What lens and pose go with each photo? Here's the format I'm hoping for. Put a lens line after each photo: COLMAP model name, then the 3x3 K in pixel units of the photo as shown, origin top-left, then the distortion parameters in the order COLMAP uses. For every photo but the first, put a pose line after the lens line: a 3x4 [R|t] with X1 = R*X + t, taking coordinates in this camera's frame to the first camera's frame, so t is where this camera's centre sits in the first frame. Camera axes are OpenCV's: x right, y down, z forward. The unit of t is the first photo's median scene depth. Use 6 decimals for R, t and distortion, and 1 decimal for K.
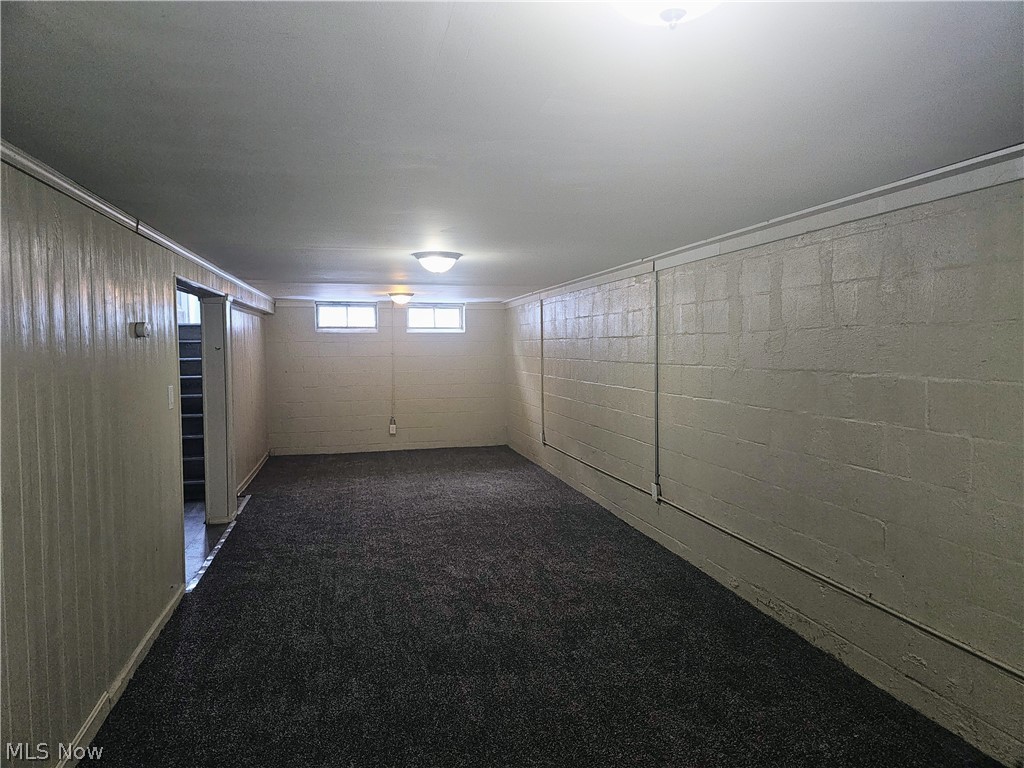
lens RADIAL K [[690.1, 0, 509.5], [0, 690.1, 378.7], [0, 0, 1]] dist [0.099093, -0.004638]
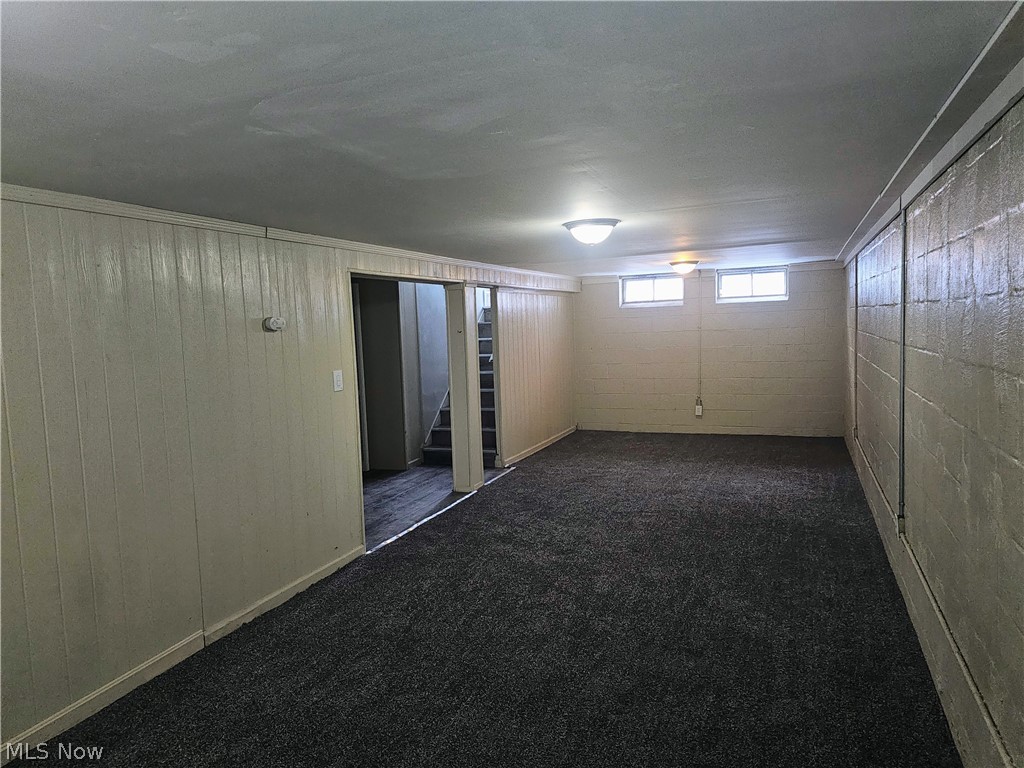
lens RADIAL K [[690.1, 0, 511.9], [0, 690.1, 388.3], [0, 0, 1]] dist [0.099093, -0.004638]
pose [[0.816519, 0.029330, -0.576573, 0.210581], [0.004513, 0.998354, 0.057177, -0.013273], [0.577301, -0.049288, 0.815043, 0.140606]]
